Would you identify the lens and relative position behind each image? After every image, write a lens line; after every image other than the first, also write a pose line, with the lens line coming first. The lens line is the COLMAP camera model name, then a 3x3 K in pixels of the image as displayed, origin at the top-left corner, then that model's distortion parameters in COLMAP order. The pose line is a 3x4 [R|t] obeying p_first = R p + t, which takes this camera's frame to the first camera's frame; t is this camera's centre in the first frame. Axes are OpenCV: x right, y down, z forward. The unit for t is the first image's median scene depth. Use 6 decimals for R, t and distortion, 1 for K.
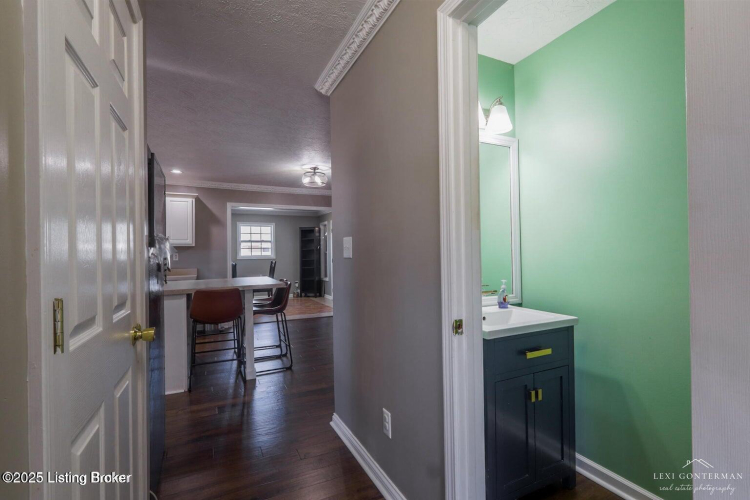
lens RADIAL K [[352.0, 0, 376.2], [0, 352.0, 253.4], [0, 0, 1]] dist [0.001226, 0.000679]
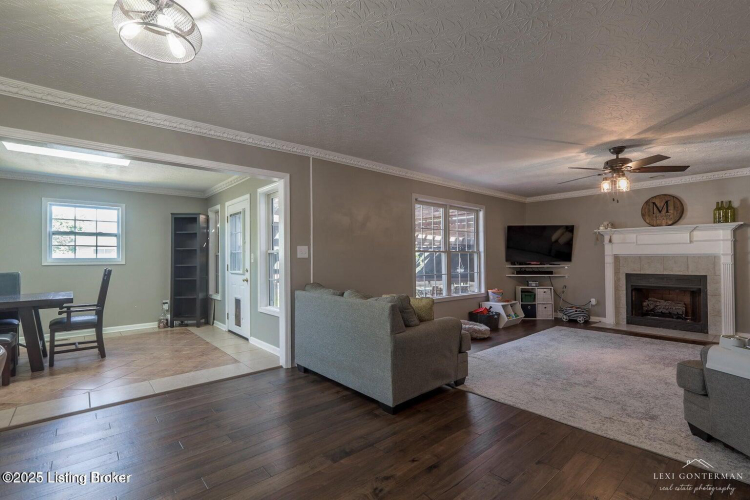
lens RADIAL K [[352.0, 0, 376.2], [0, 352.0, 253.4], [0, 0, 1]] dist [0.001226, 0.000679]
pose [[0.960496, 0.012816, 0.277999, -0.044881], [-0.009506, 0.999867, -0.013250, 0.001214], [-0.278131, 0.010083, 0.960490, 0.312002]]
